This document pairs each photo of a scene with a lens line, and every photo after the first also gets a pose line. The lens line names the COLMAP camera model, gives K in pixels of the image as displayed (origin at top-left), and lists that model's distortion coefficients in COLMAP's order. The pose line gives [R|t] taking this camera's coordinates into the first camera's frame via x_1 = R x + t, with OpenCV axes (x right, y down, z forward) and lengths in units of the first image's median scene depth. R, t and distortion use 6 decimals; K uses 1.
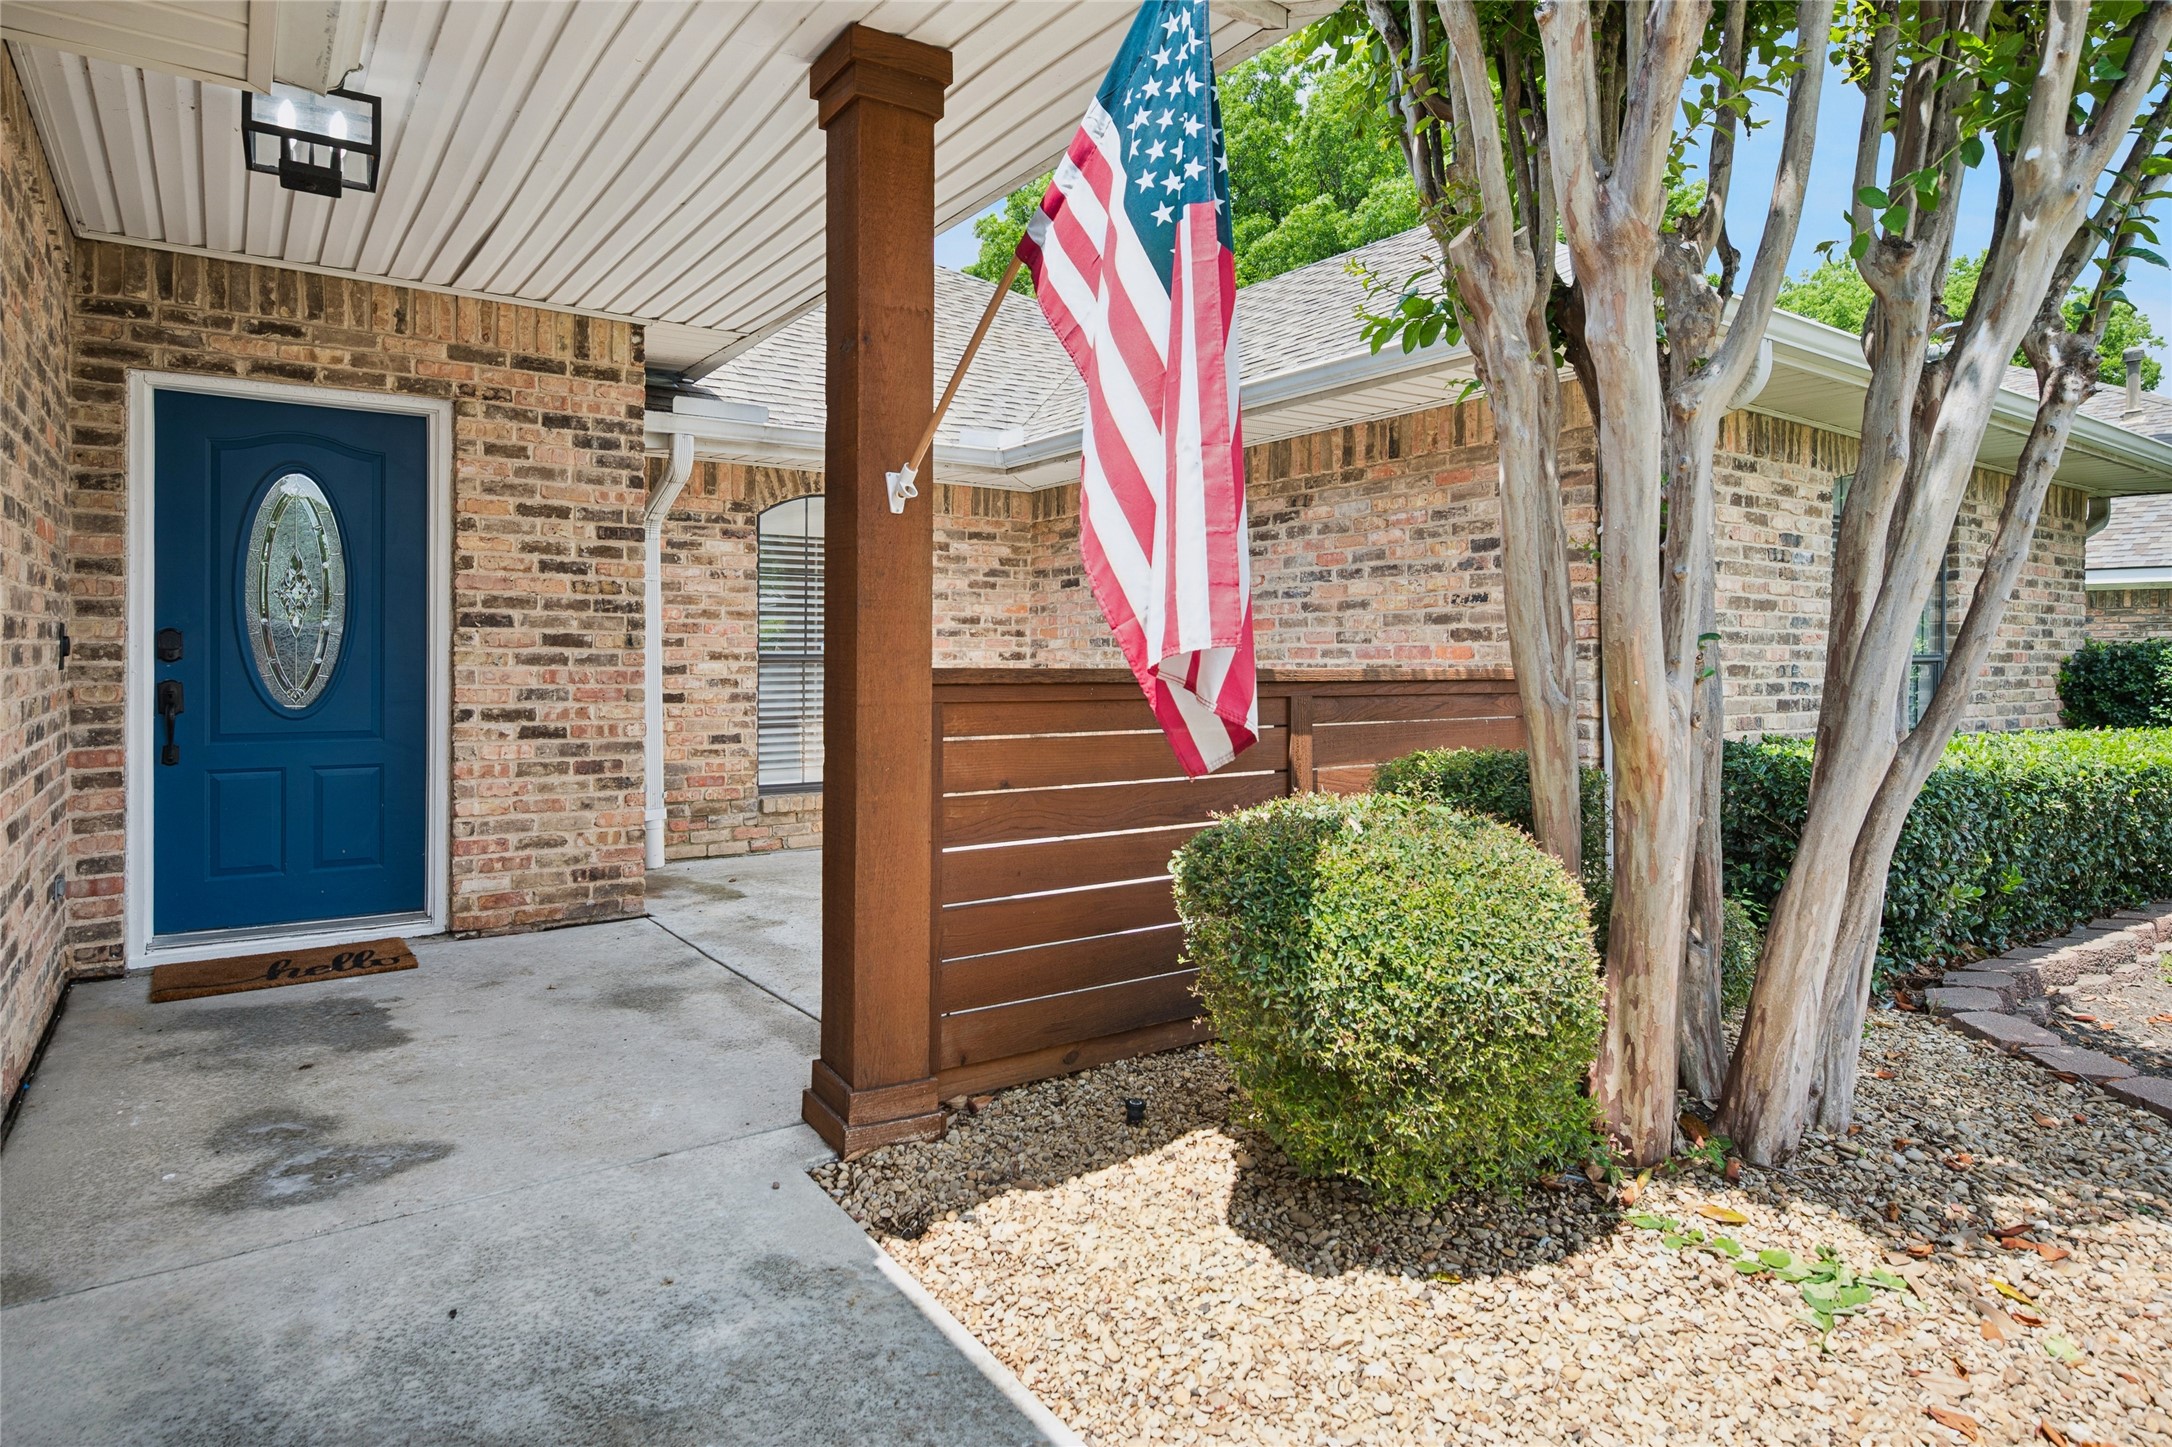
lens RADIAL K [[1219.4, 0, 1086.8], [0, 1219.4, 662.2], [0, 0, 1]] dist [-0.000298, 0.000635]
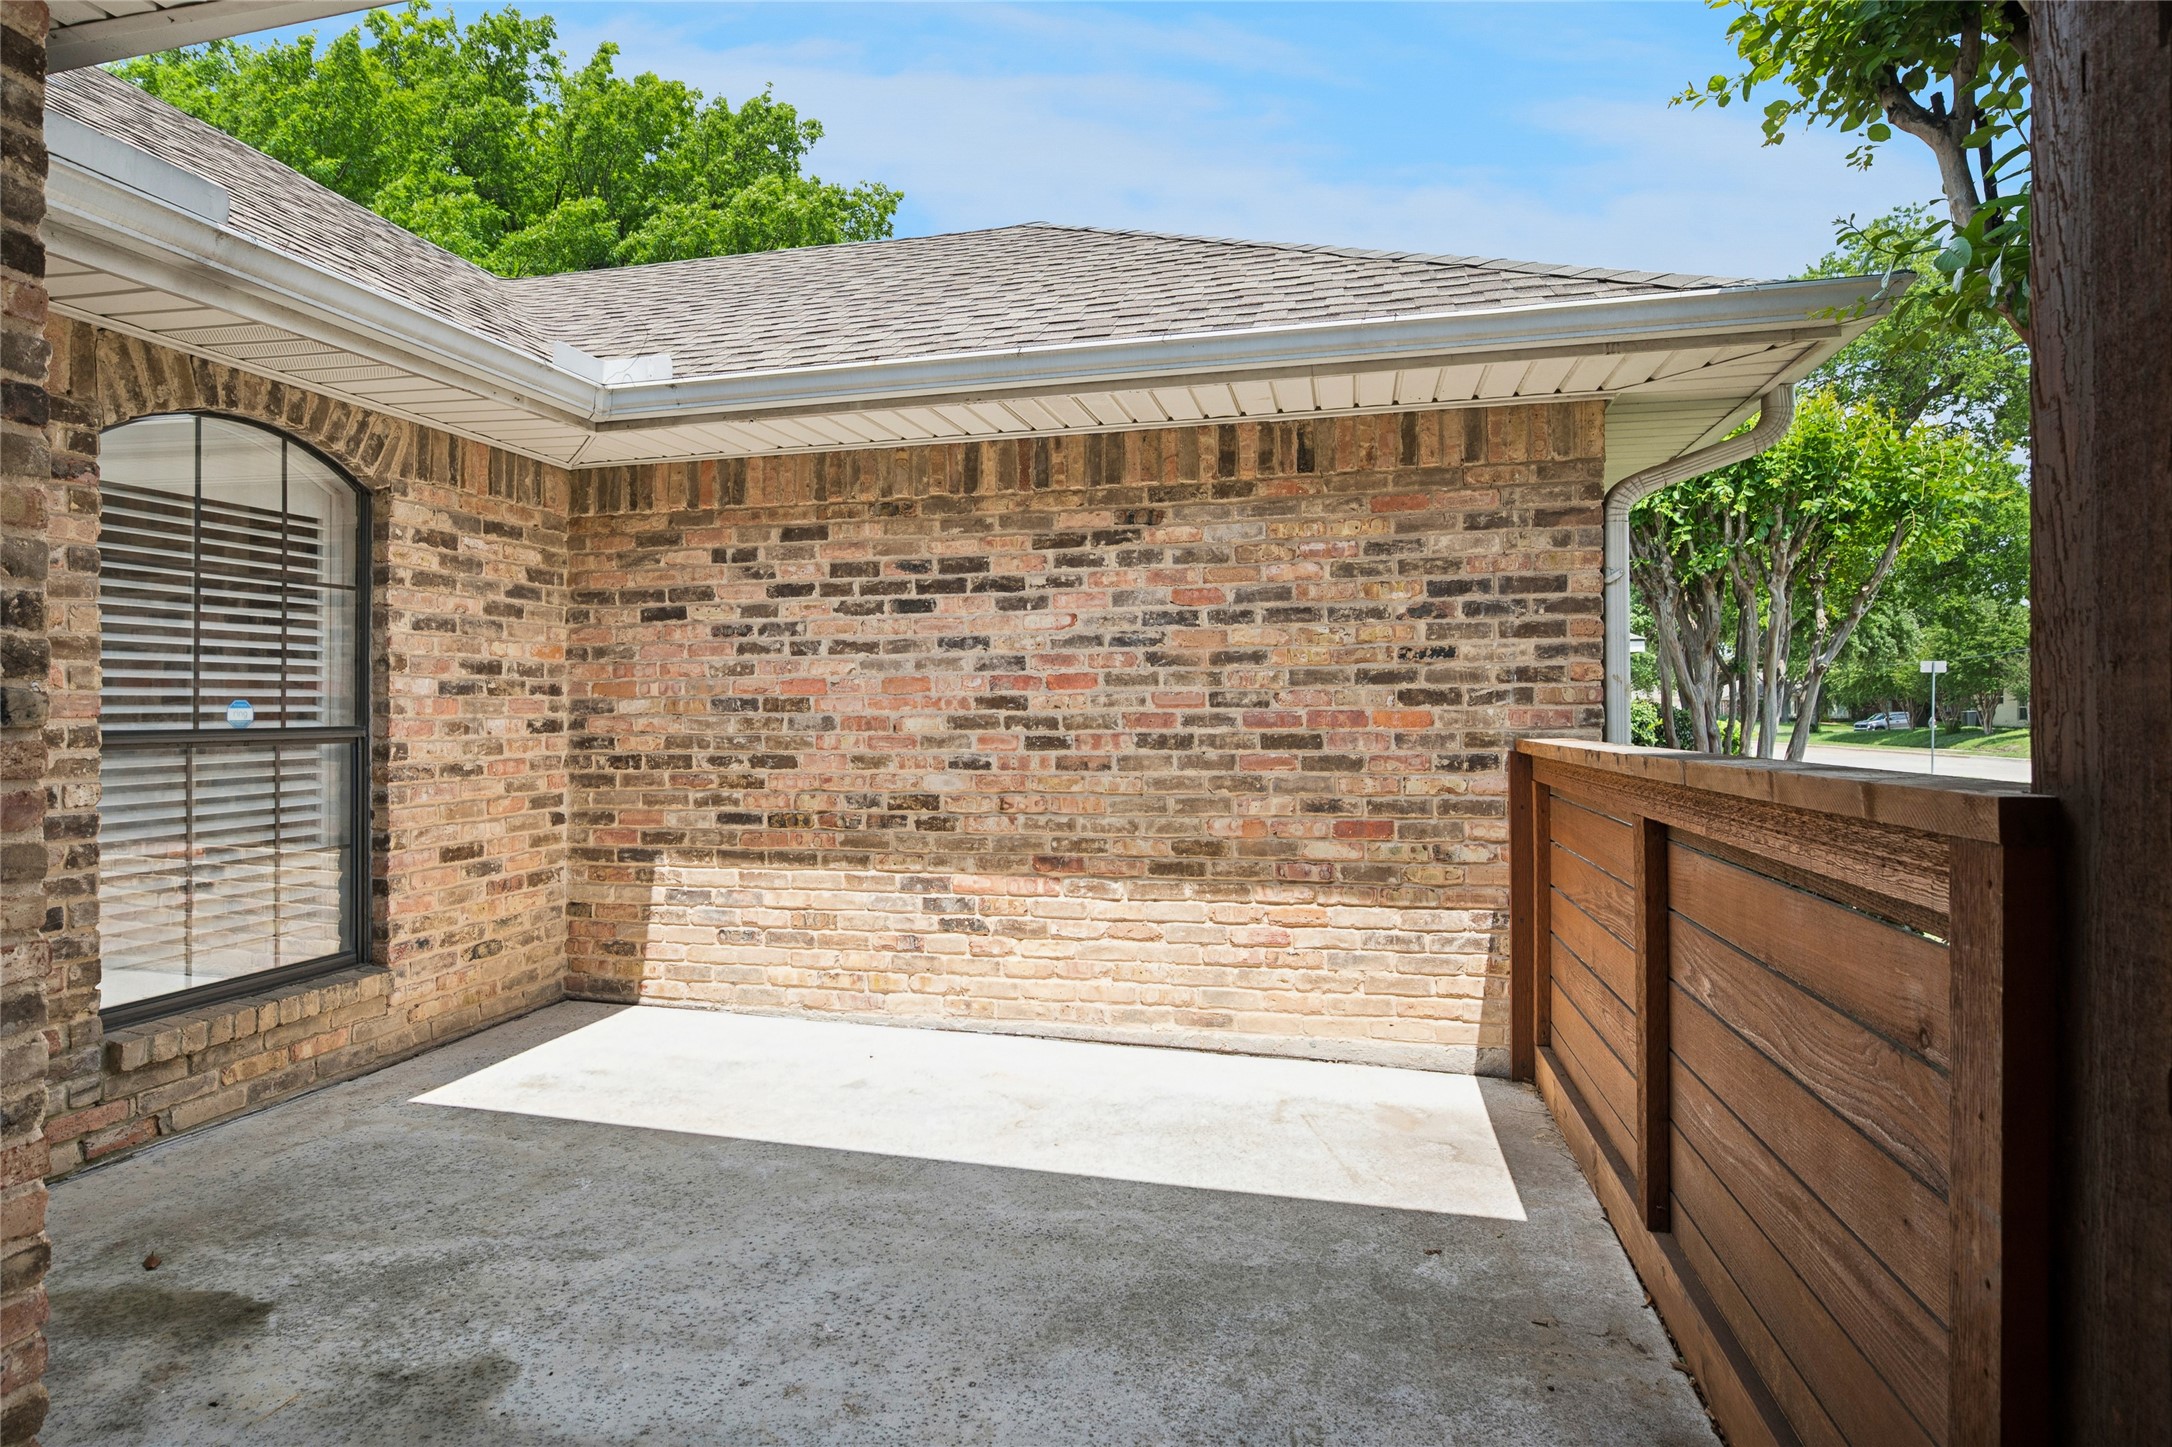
lens RADIAL K [[1147.0, 0, 1080.6], [0, 1147.0, 702.2], [0, 0, 1]] dist [-0.001897, -0.000614]
pose [[0.759123, 0.000383, 0.650947, -0.317692], [0.008700, 0.999905, -0.010734, -0.011354], [-0.650889, 0.013812, 0.759047, 0.500042]]
